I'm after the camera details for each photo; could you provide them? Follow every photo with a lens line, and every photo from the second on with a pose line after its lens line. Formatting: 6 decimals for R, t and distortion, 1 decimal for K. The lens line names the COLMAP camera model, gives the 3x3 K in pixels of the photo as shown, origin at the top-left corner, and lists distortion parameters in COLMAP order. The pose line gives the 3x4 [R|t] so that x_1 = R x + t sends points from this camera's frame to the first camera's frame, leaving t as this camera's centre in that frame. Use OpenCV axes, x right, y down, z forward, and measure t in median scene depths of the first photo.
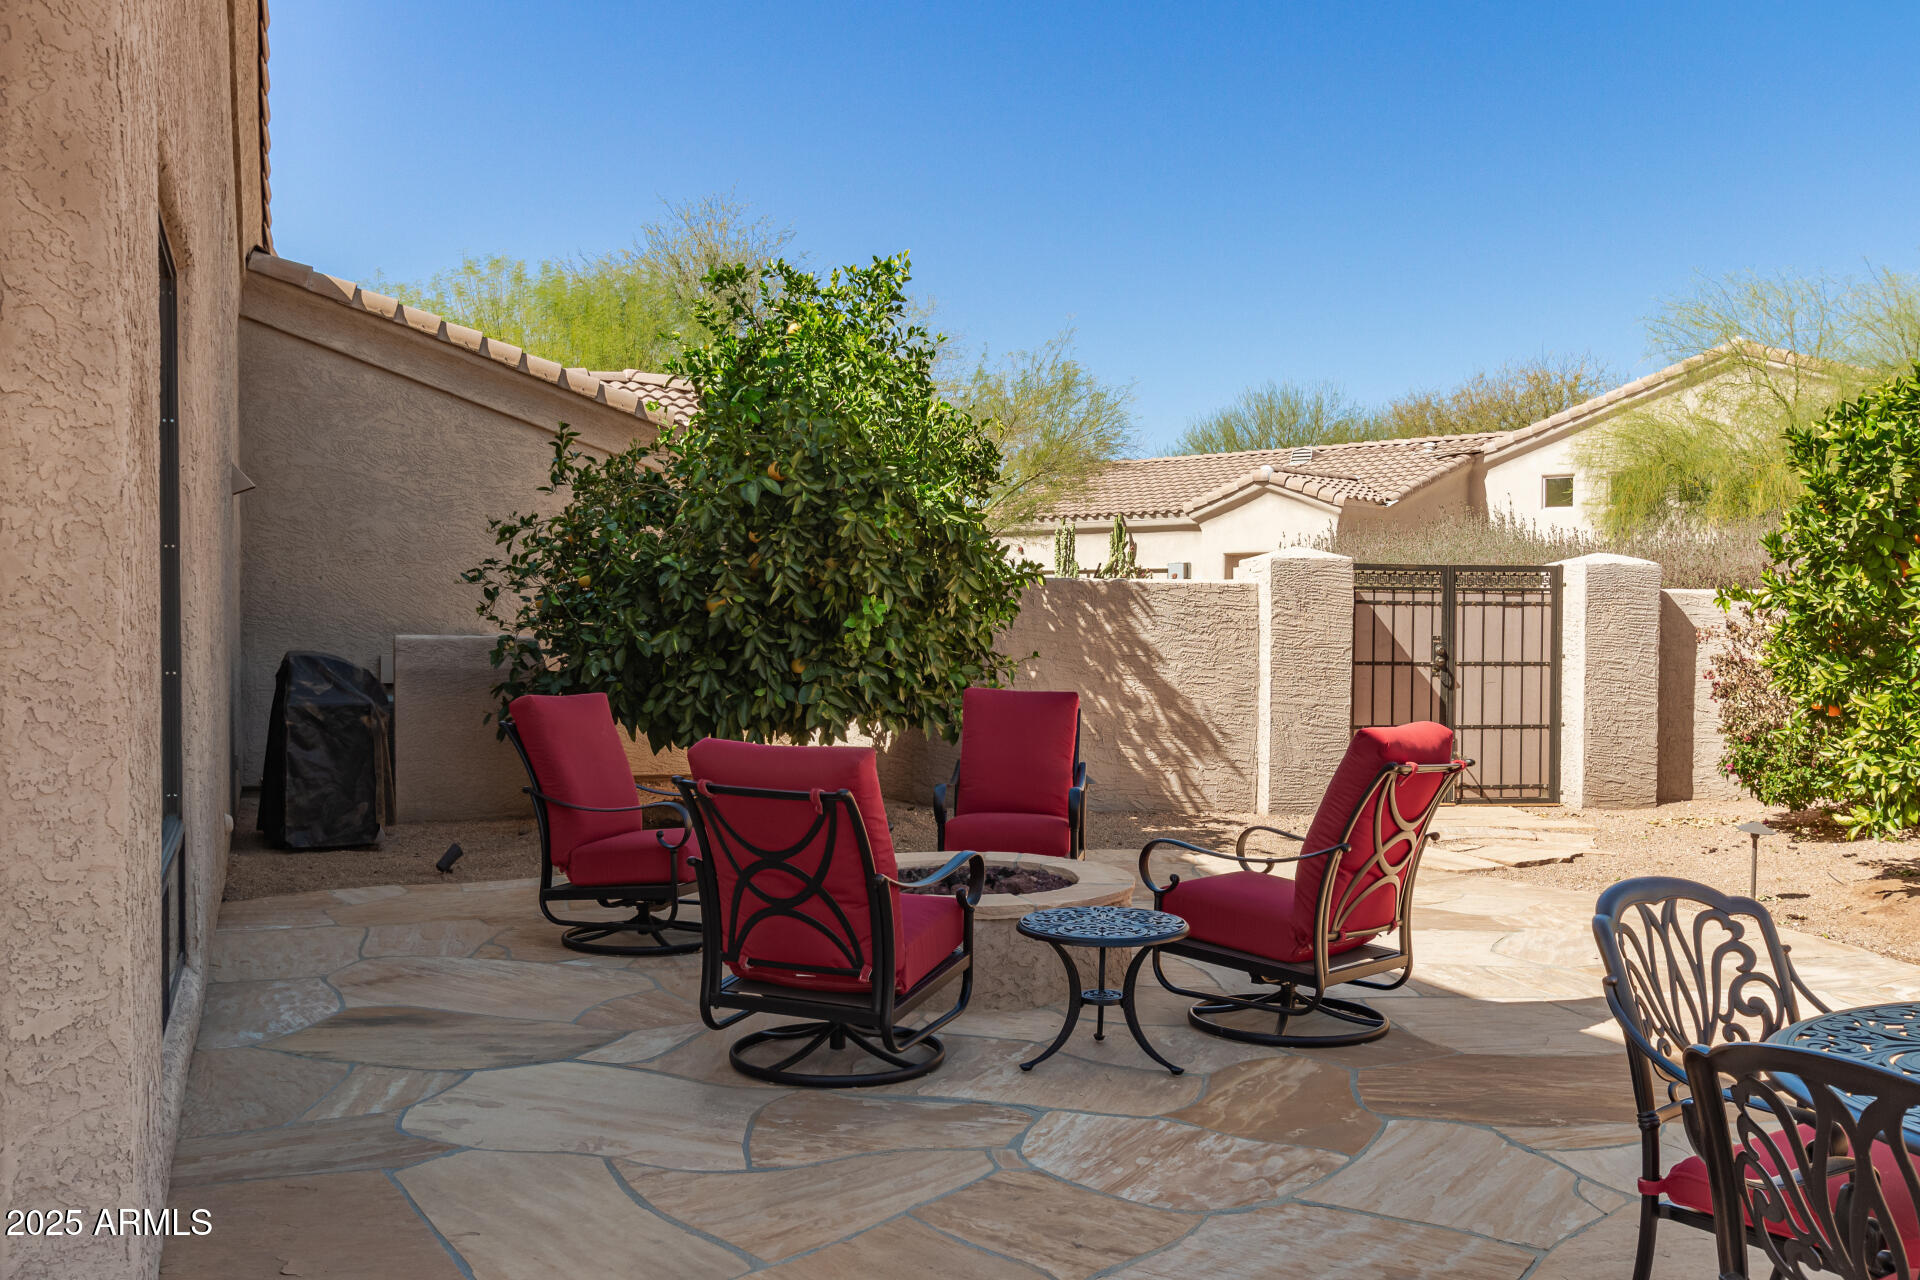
lens RADIAL K [[1673.4, 0, 958.3], [0, 1673.4, 646.2], [0, 0, 1]] dist [-0.005243, -0.002940]
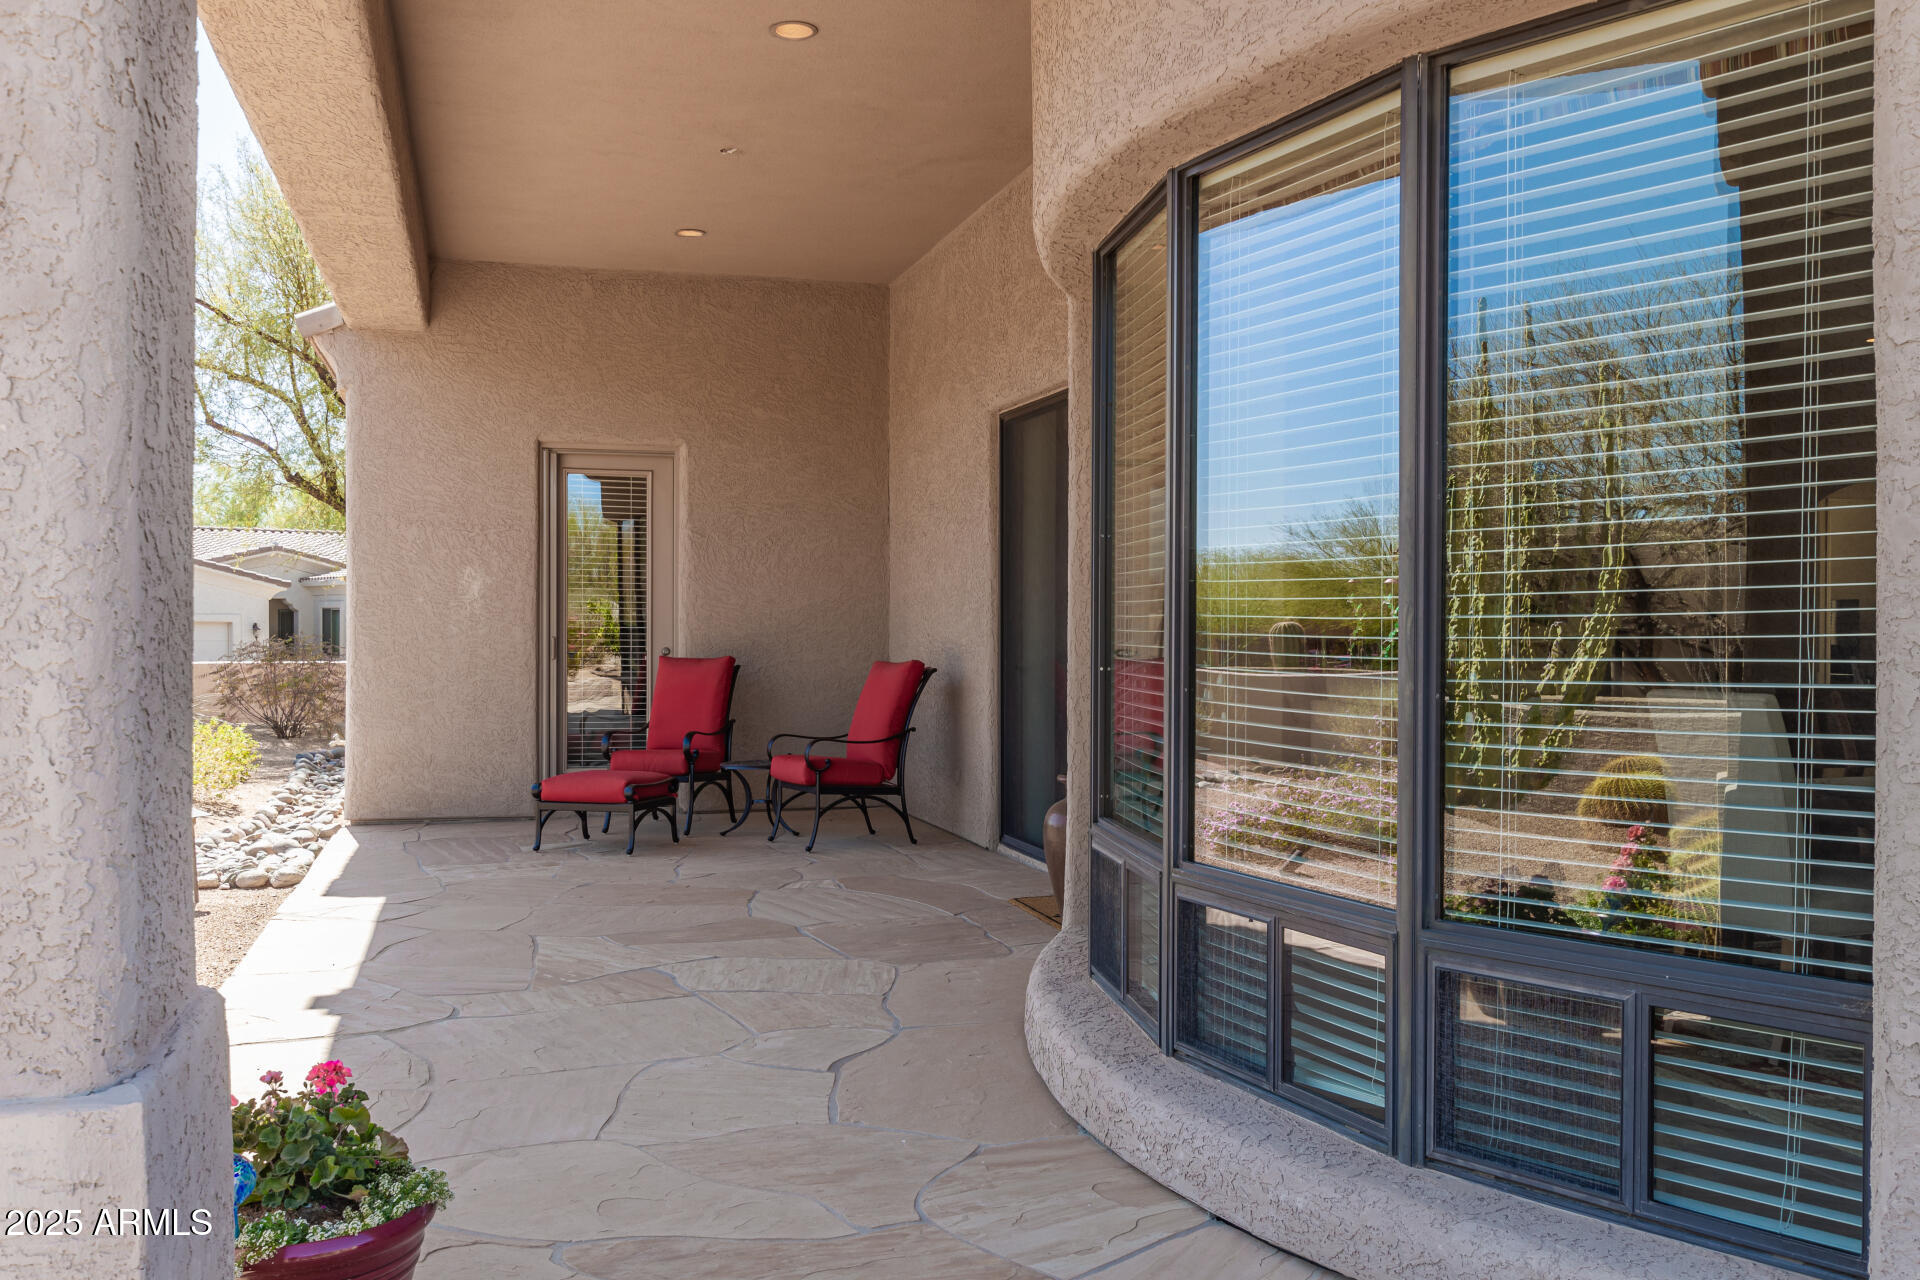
lens RADIAL K [[1673.4, 0, 958.3], [0, 1673.4, 646.2], [0, 0, 1]] dist [-0.005243, -0.002940]
pose [[-0.117153, 0.005970, -0.993096, 0.125954], [-0.020323, 0.999758, 0.008407, 0.005860], [0.992906, 0.021168, -0.117004, 0.178677]]
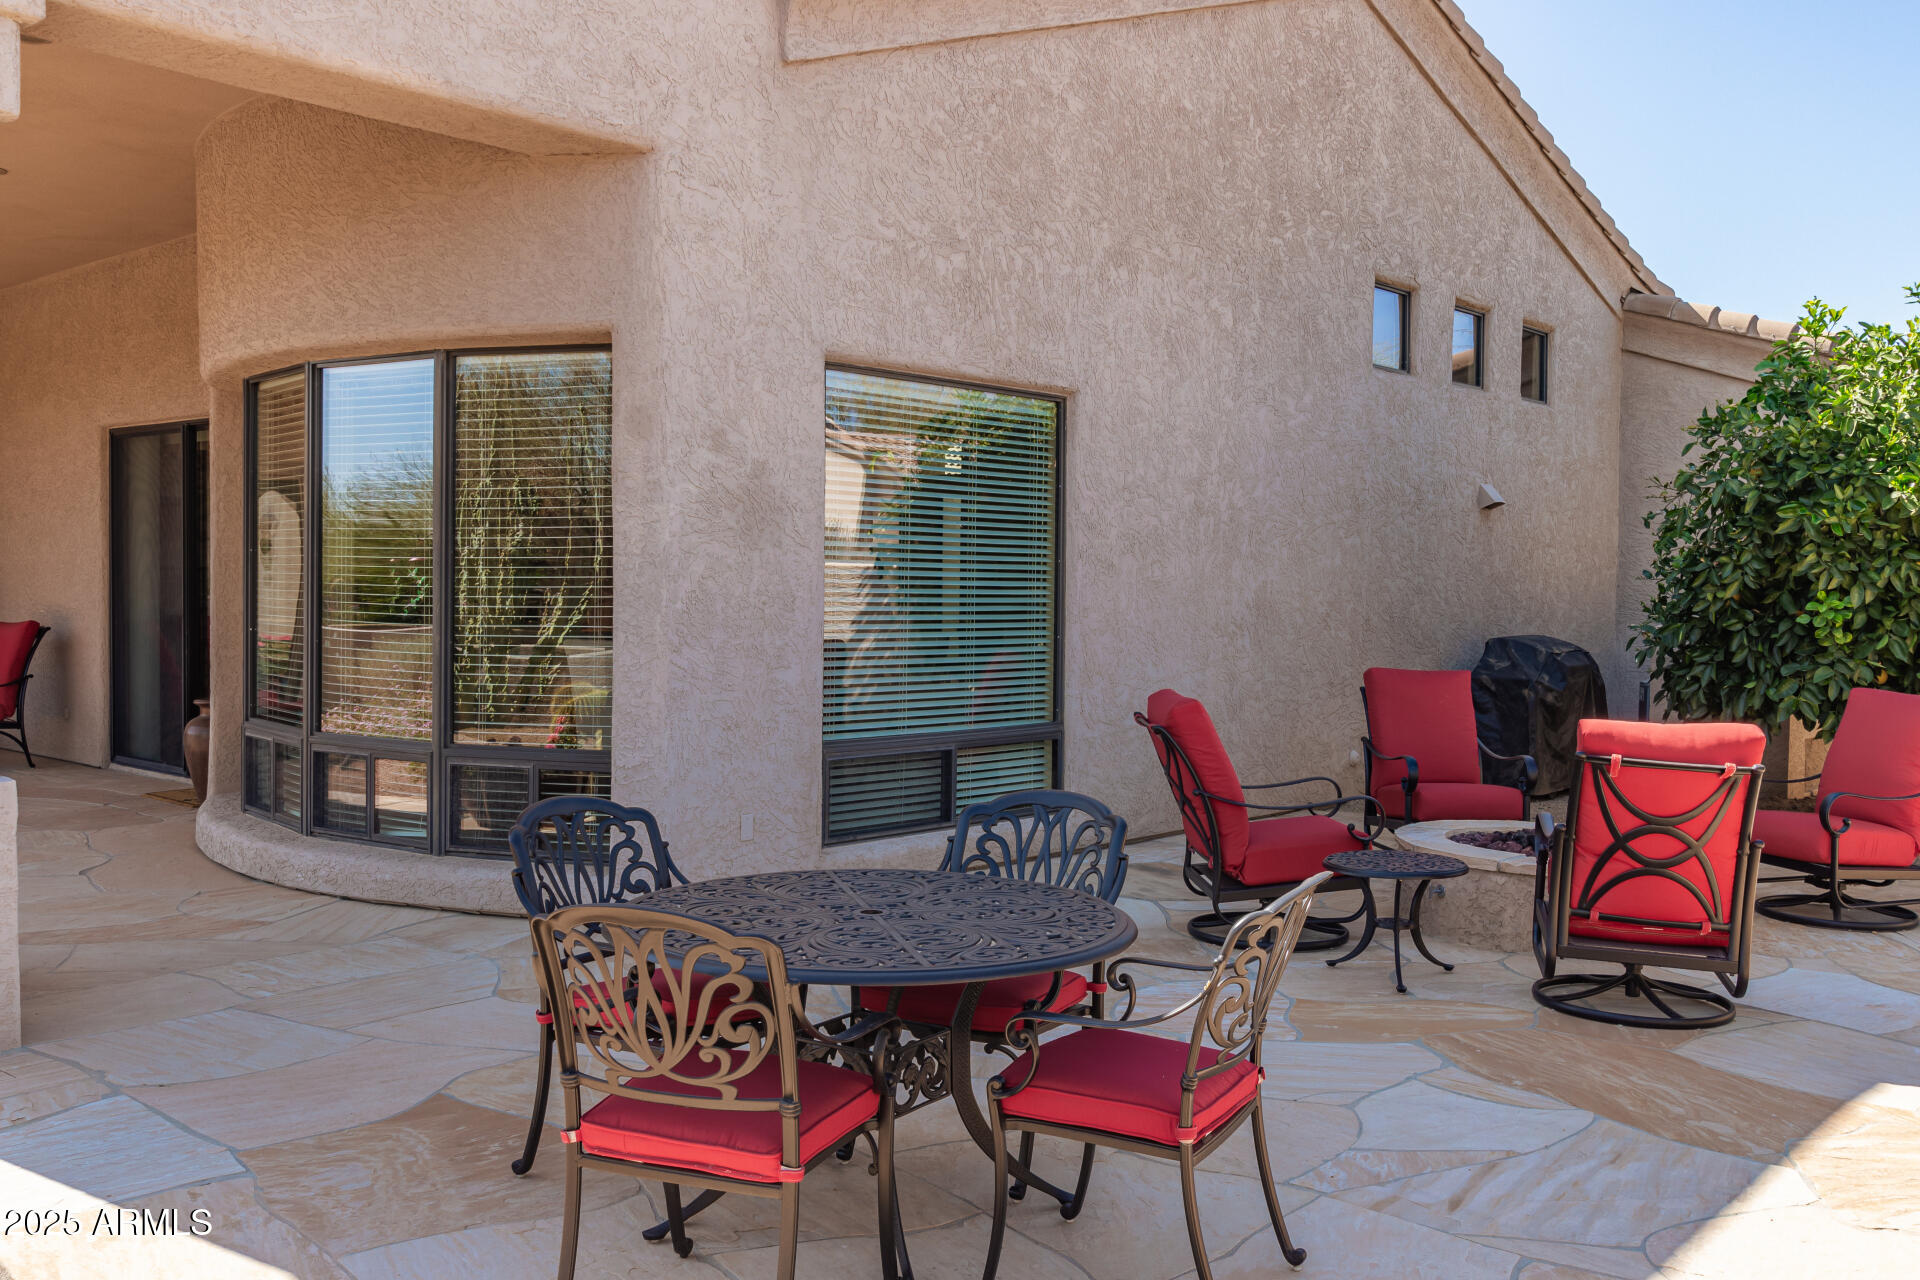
lens RADIAL K [[1673.4, 0, 958.3], [0, 1673.4, 646.2], [0, 0, 1]] dist [-0.005243, -0.002940]
pose [[0.438899, 0.032091, -0.897963, 0.596492], [-0.027811, 0.999368, 0.022122, -0.005331], [0.898106, 0.015264, 0.439514, 0.103203]]
